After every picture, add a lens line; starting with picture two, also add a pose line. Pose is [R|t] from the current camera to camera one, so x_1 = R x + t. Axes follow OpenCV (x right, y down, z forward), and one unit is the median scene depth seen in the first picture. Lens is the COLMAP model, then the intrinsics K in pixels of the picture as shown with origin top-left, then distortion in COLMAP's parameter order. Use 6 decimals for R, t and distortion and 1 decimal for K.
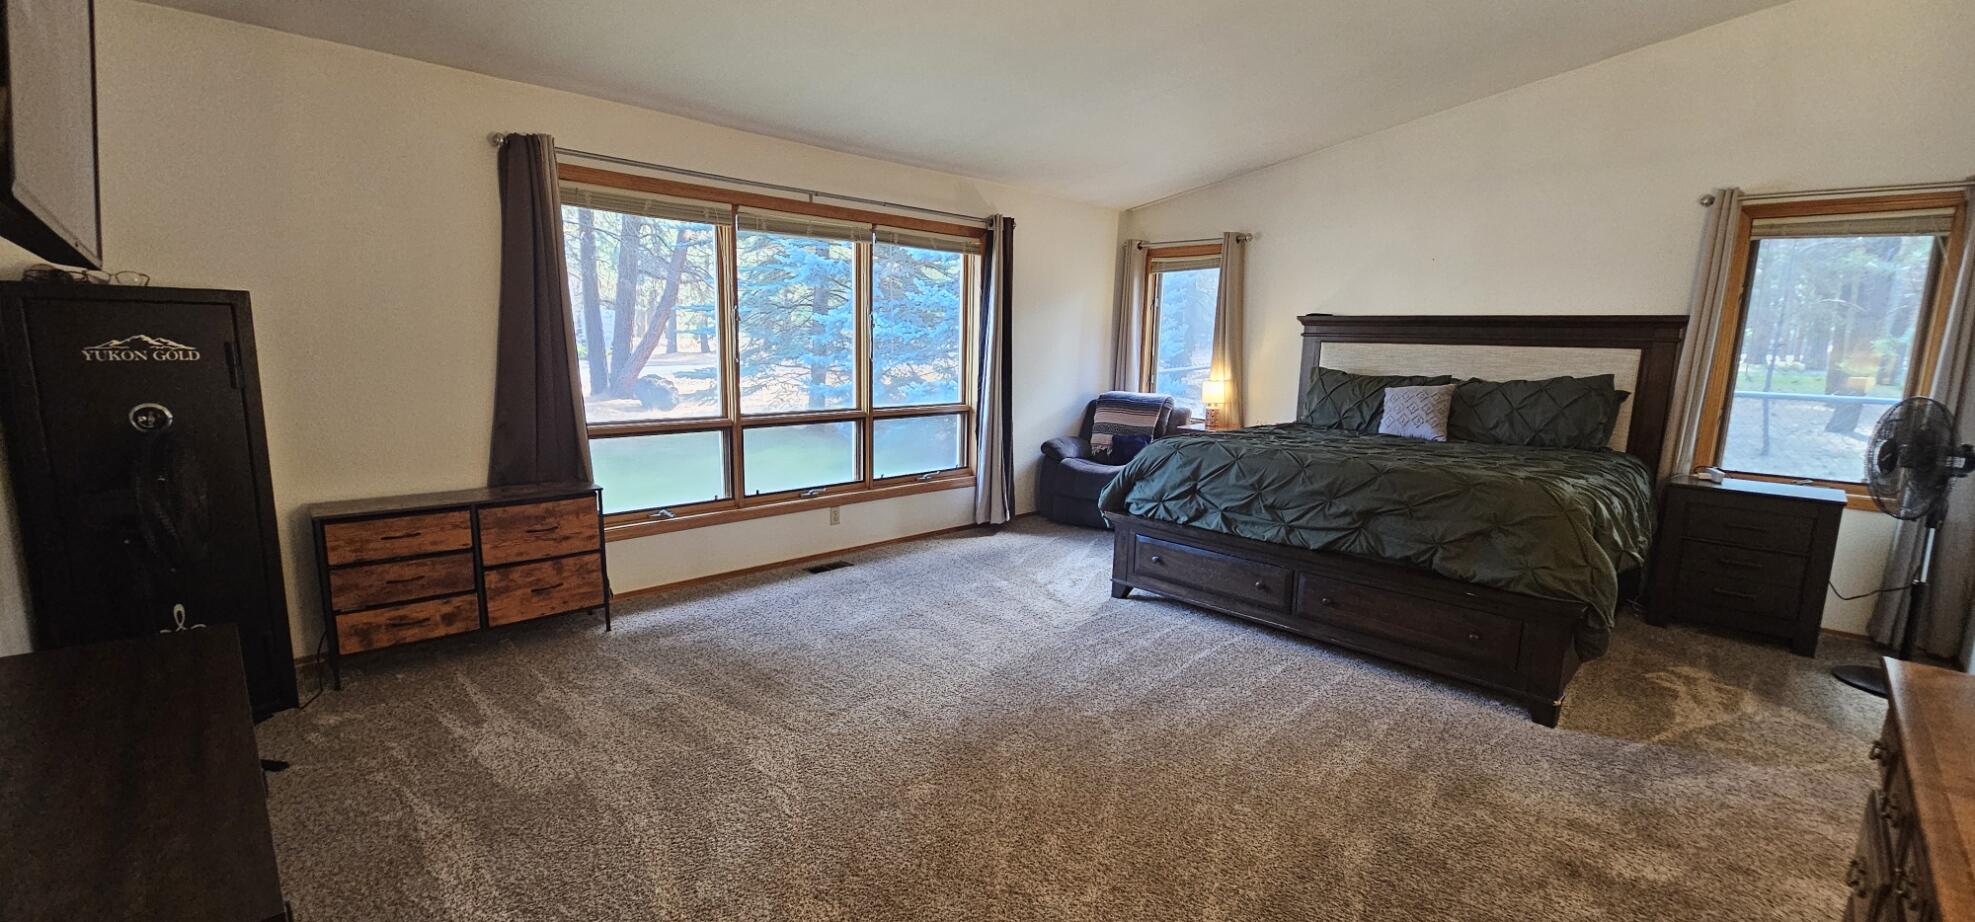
lens RADIAL K [[812.2, 0, 987.5], [0, 812.2, 461.0], [0, 0, 1]] dist [-0.001068, -0.000111]
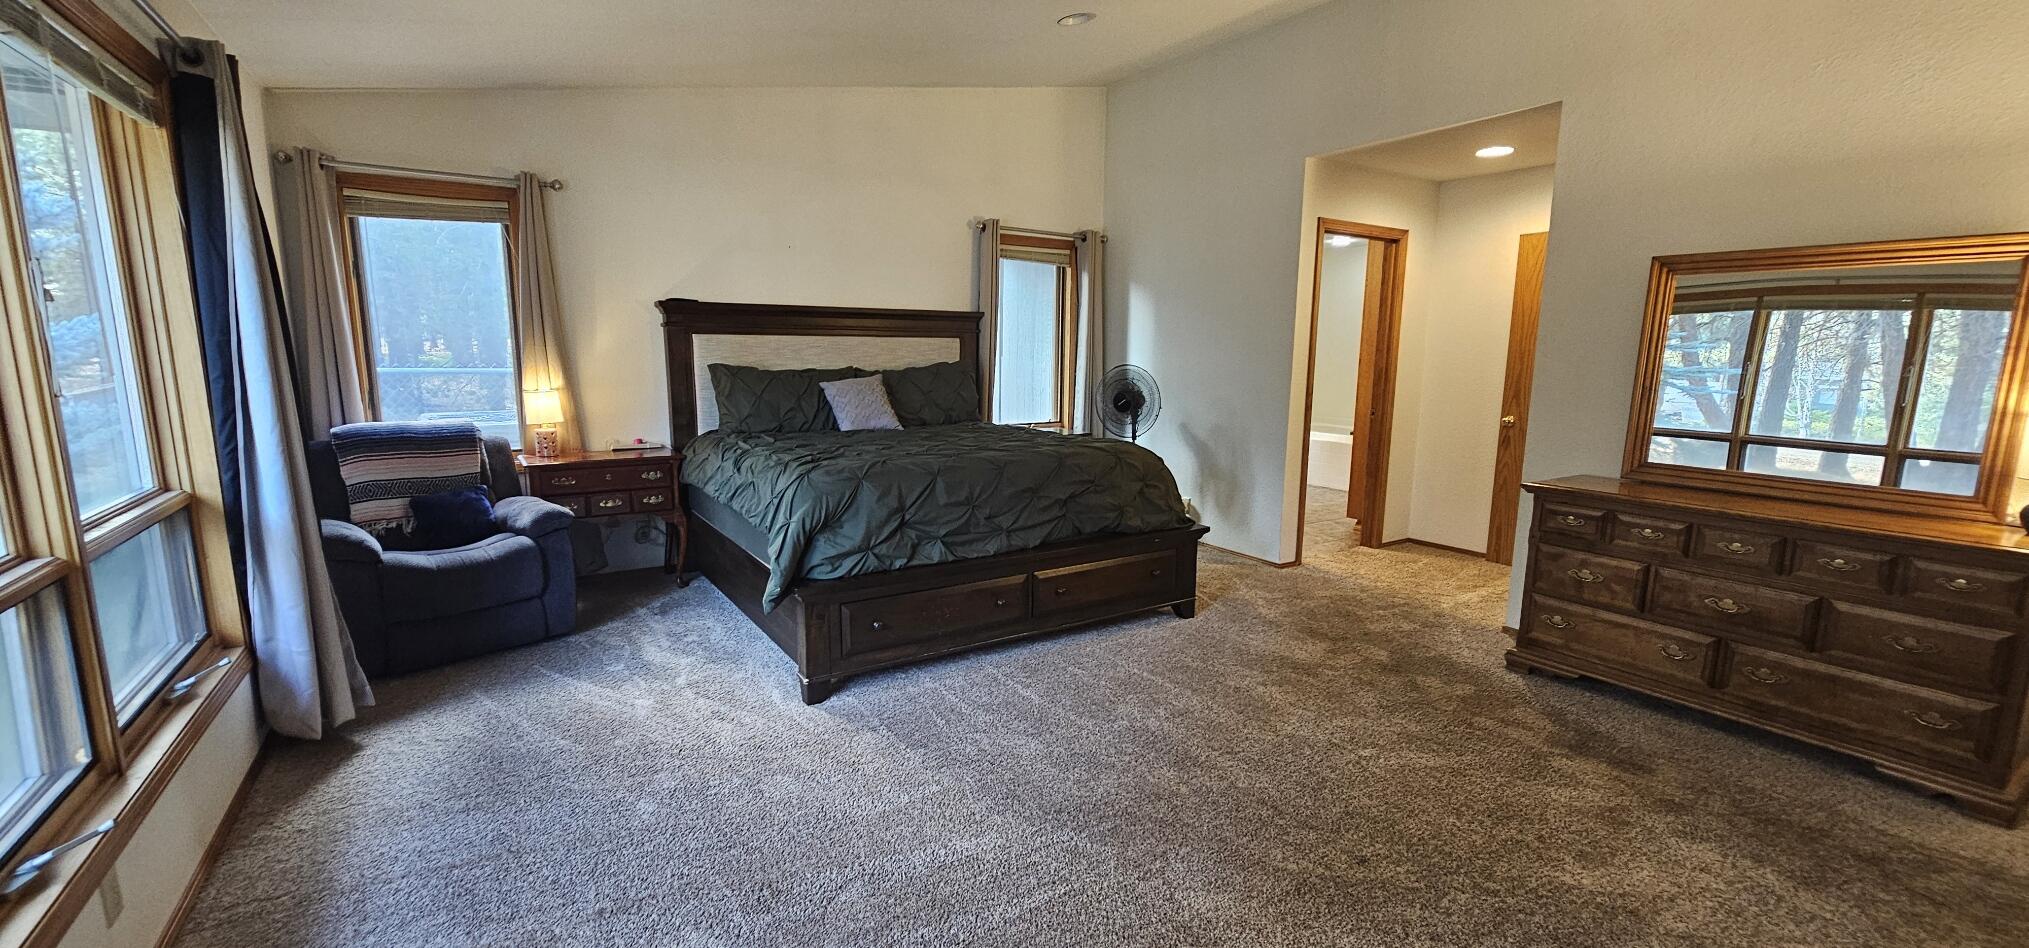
lens RADIAL K [[835.3, 0, 1014.5], [0, 835.3, 474.0], [0, 0, 1]] dist [0.001374, 0.000213]
pose [[0.206116, -0.170605, 0.963540, -0.480680], [0.142331, 0.979439, 0.142973, -0.107503], [-0.968121, 0.107673, 0.226160, 0.667028]]
